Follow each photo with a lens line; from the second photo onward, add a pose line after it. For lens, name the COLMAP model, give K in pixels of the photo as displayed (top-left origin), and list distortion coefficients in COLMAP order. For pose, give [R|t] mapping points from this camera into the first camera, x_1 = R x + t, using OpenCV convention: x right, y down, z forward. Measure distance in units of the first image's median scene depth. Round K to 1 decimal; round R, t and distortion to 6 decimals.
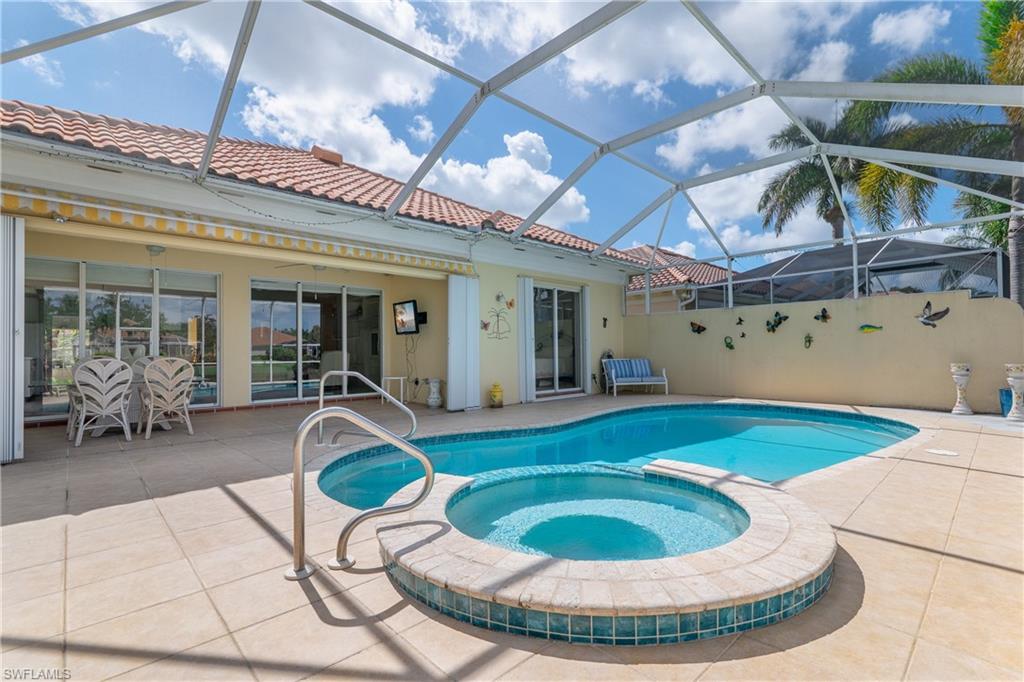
lens RADIAL K [[472.1, 0, 517.2], [0, 472.1, 345.4], [0, 0, 1]] dist [0.024081, 0.000566]
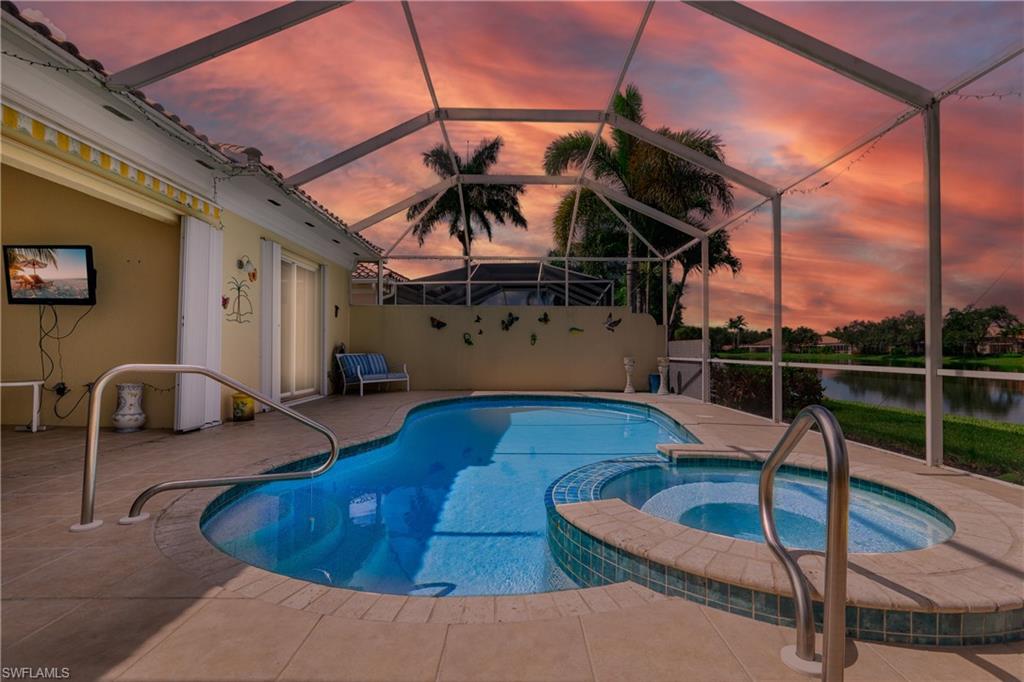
lens RADIAL K [[472.1, 0, 517.2], [0, 472.1, 345.4], [0, 0, 1]] dist [0.024081, 0.000566]
pose [[0.690398, 0.021783, 0.723102, -0.264723], [-0.023589, 0.999693, -0.007593, 0.016085], [-0.723045, -0.011815, 0.690699, 0.213338]]
